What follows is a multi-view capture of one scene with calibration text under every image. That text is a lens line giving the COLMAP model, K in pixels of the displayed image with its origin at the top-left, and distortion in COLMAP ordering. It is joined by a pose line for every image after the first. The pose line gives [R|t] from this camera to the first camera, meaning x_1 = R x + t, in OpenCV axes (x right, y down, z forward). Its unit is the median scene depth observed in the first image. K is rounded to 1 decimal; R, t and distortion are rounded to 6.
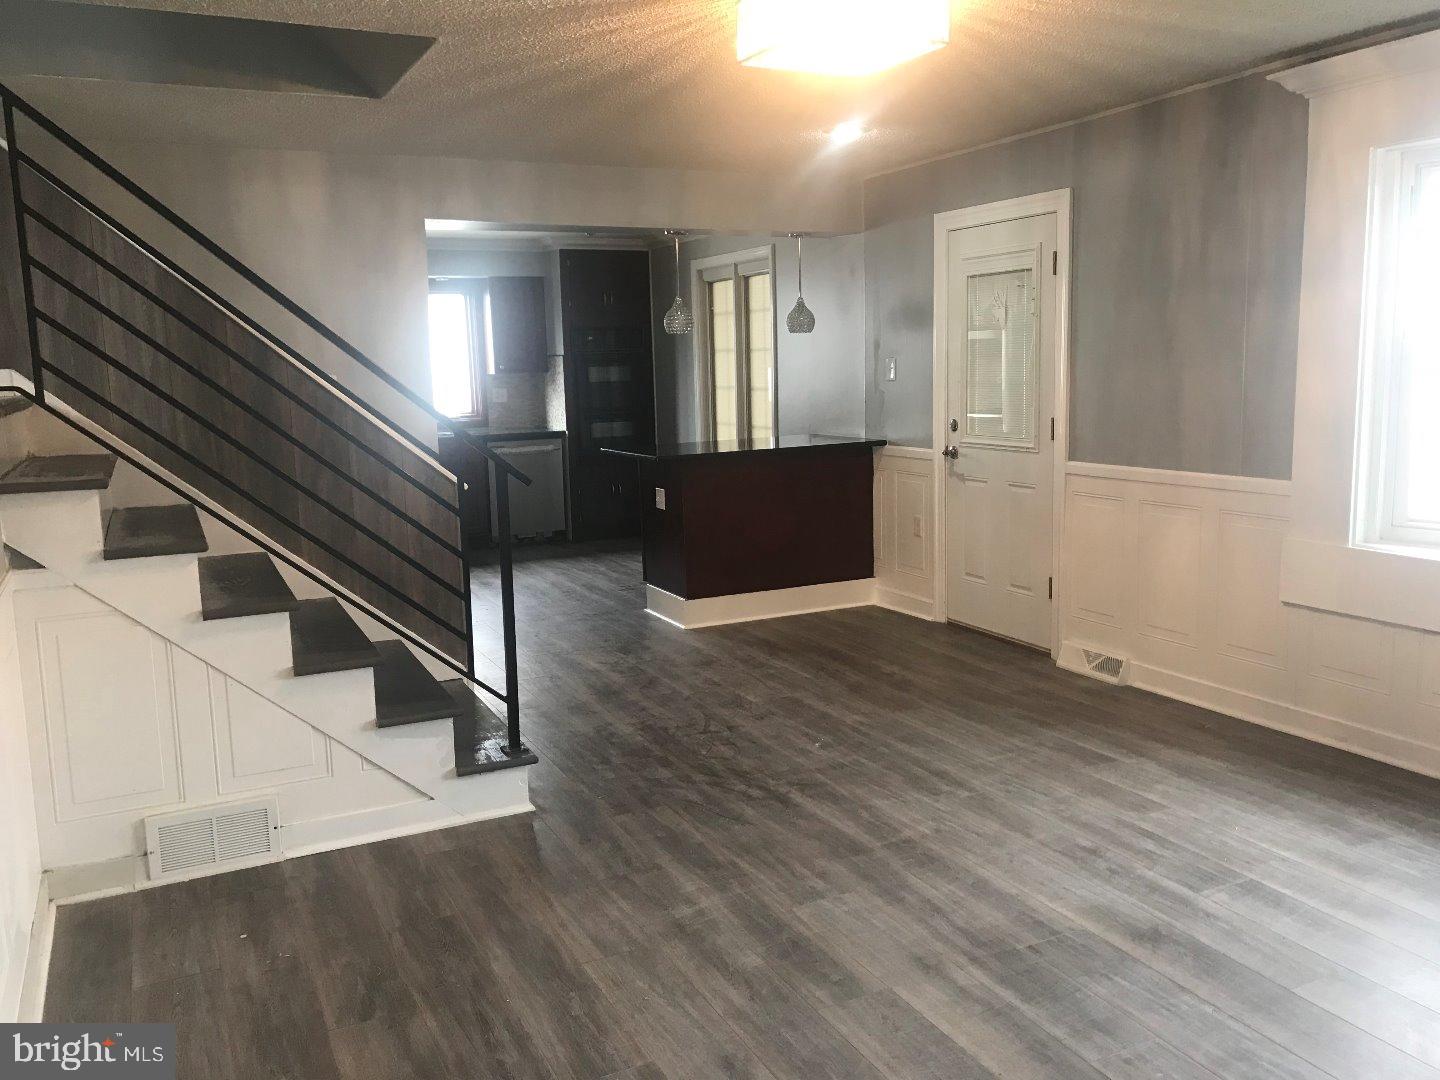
lens RADIAL K [[1186.4, 0, 720.6], [0, 1186.4, 538.3], [0, 0, 1]] dist [0.016600, 0.003690]
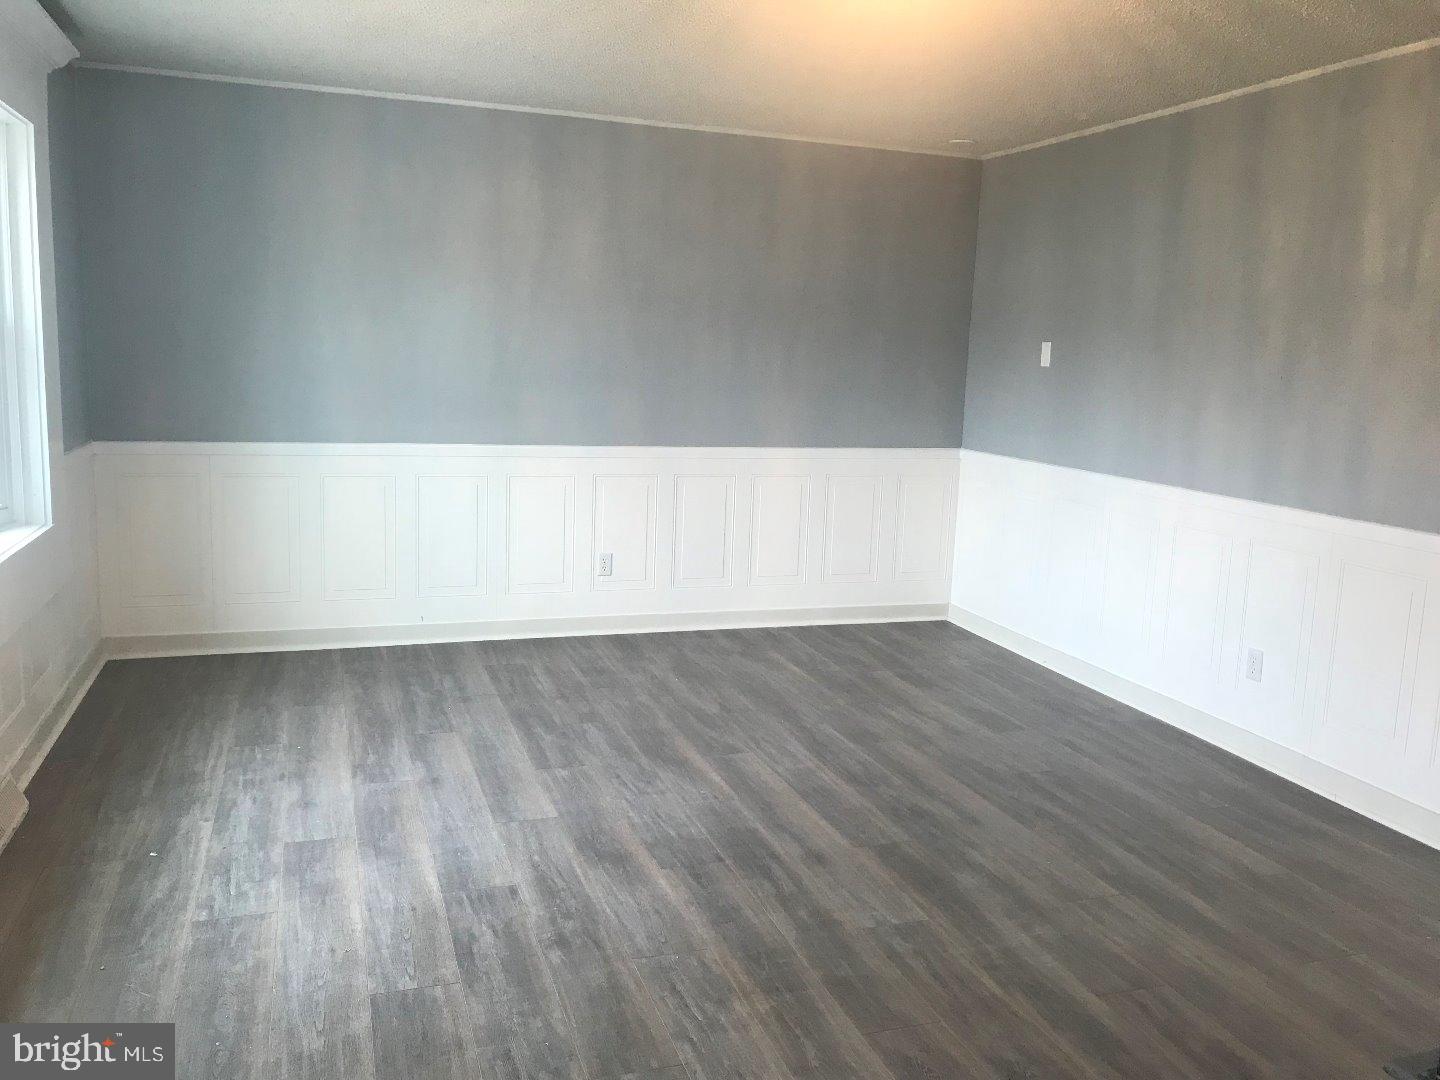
lens RADIAL K [[1186.4, 0, 720.0], [0, 1186.4, 537.6], [0, 0, 1]] dist [0.016600, 0.003690]
pose [[-0.991818, -0.029022, 0.124314, 0.115462], [0.009427, 0.954505, 0.298046, -0.270201], [-0.127308, 0.296780, -0.946422, 1.809141]]
